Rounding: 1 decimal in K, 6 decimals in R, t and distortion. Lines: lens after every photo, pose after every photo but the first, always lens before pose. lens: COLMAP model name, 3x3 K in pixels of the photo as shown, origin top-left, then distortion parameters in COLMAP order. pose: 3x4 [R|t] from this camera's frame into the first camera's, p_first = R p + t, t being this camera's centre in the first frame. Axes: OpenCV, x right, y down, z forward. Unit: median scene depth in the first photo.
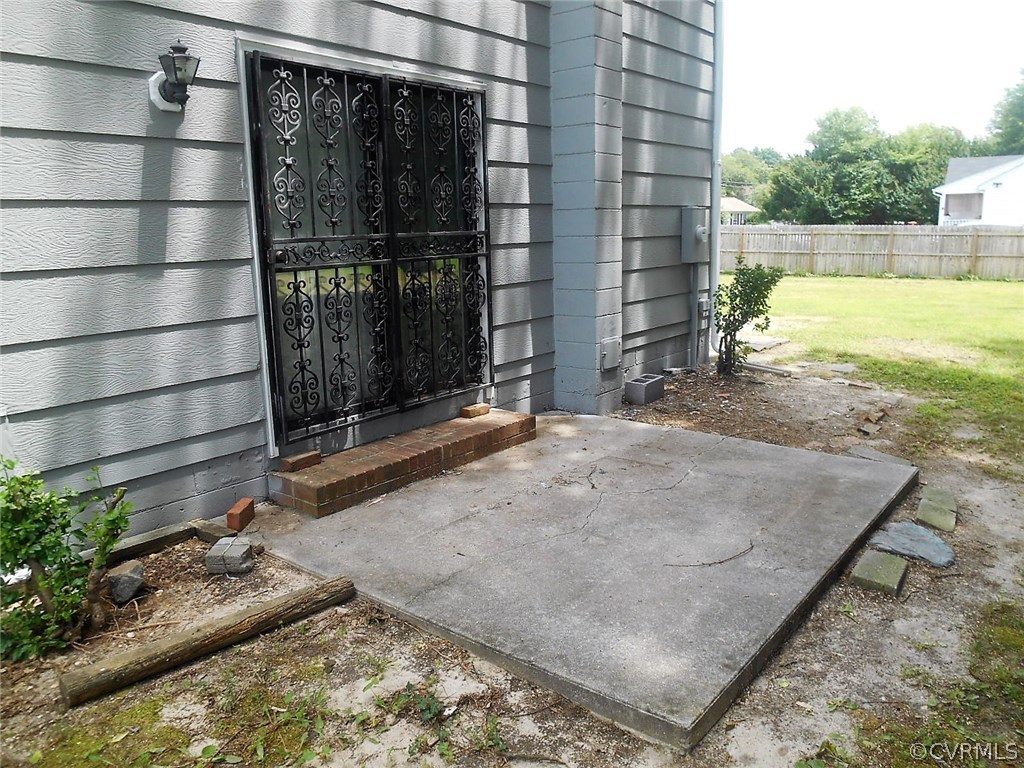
lens RADIAL K [[778.2, 0, 512.0], [0, 778.2, 384.0], [0, 0, 1]] dist [-0.035821, 0.006640]
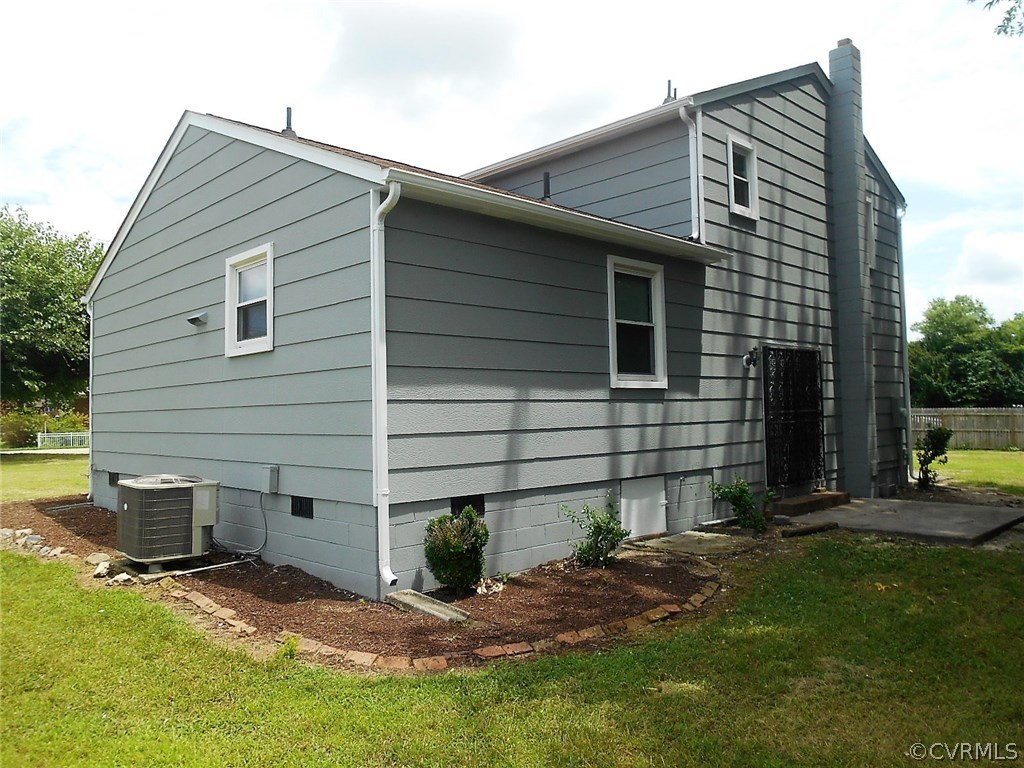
lens RADIAL K [[778.2, 0, 512.0], [0, 778.2, 384.0], [0, 0, 1]] dist [-0.035821, 0.006640]
pose [[0.992017, -0.005500, -0.125985, -0.443254], [-0.024144, 0.972282, -0.232563, 0.189411], [0.123772, 0.233748, 0.964387, -0.894570]]
